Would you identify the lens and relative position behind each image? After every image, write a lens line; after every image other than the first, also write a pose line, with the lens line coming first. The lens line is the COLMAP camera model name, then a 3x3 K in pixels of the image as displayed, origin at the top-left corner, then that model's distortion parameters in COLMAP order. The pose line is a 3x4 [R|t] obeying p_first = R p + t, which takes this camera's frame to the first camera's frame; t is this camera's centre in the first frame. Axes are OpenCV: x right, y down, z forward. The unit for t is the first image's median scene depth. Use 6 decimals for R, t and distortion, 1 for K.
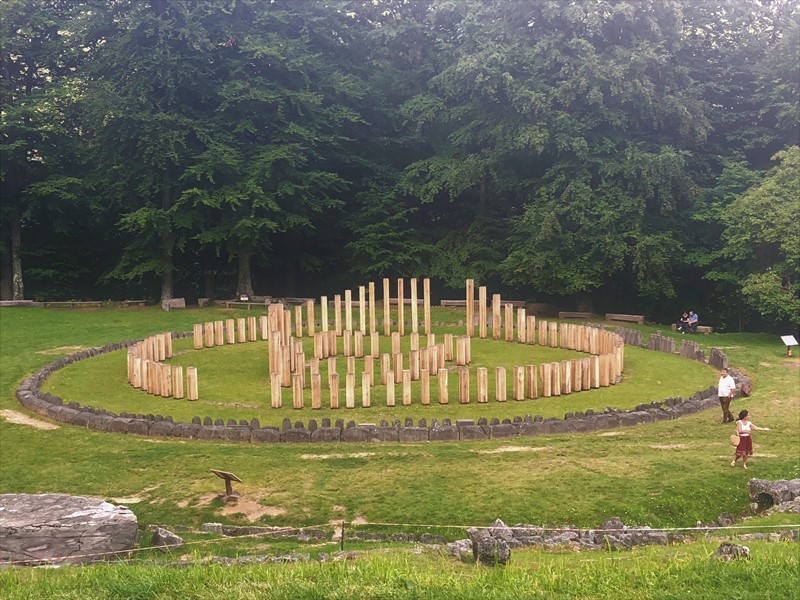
lens RADIAL K [[1148.4, 0, 400.0], [0, 1148.4, 300.0], [0, 0, 1]] dist [0.057523, -0.059625]
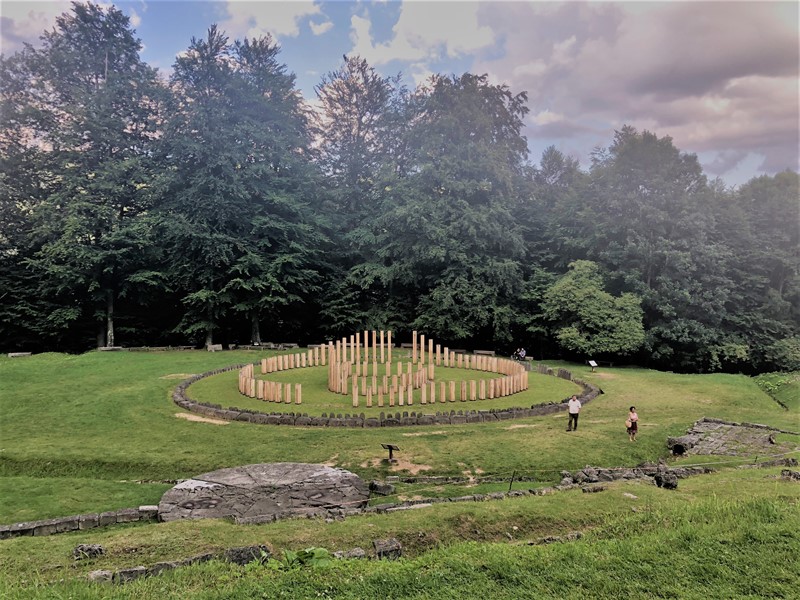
lens RADIAL K [[645.4, 0, 400.0], [0, 645.4, 300.0], [0, 0, 1]] dist [0.034833, -0.002682]
pose [[0.978033, 0.005289, 0.208384, -0.151346], [0.009468, 0.997519, -0.069756, 0.002645], [-0.208236, 0.070196, 0.975556, 0.031719]]
